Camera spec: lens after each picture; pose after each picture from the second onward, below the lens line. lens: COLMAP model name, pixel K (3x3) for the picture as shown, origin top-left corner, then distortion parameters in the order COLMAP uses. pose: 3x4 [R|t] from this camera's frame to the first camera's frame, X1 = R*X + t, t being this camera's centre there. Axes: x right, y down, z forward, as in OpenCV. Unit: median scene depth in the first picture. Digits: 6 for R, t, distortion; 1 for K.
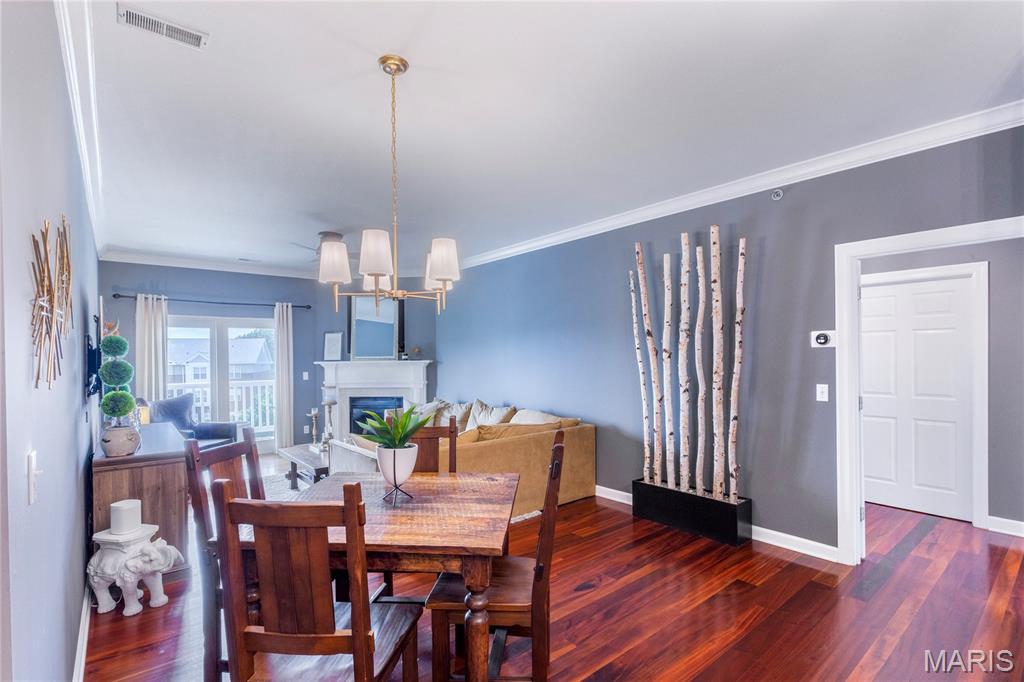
lens RADIAL K [[478.0, 0, 516.8], [0, 478.0, 360.8], [0, 0, 1]] dist [0.002209, -0.000544]
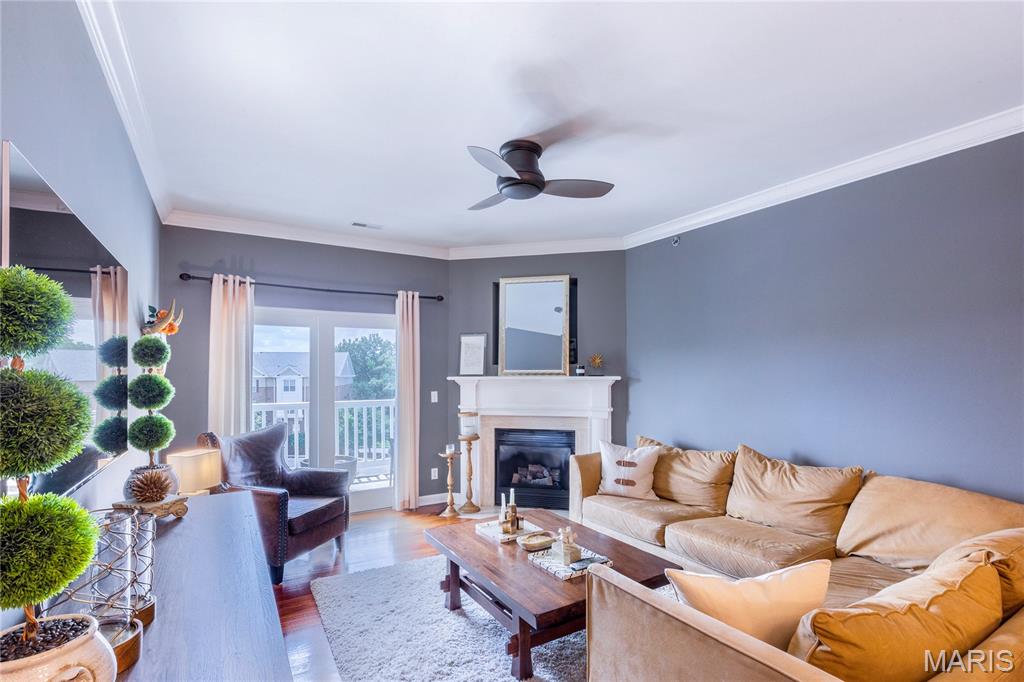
lens RADIAL K [[478.0, 0, 517.6], [0, 478.0, 367.2], [0, 0, 1]] dist [0.002209, -0.000544]
pose [[0.990304, 0.007840, -0.138696, -0.314617], [-0.010388, 0.999790, -0.017657, -0.000877], [0.138529, 0.018927, 0.990178, 0.453640]]
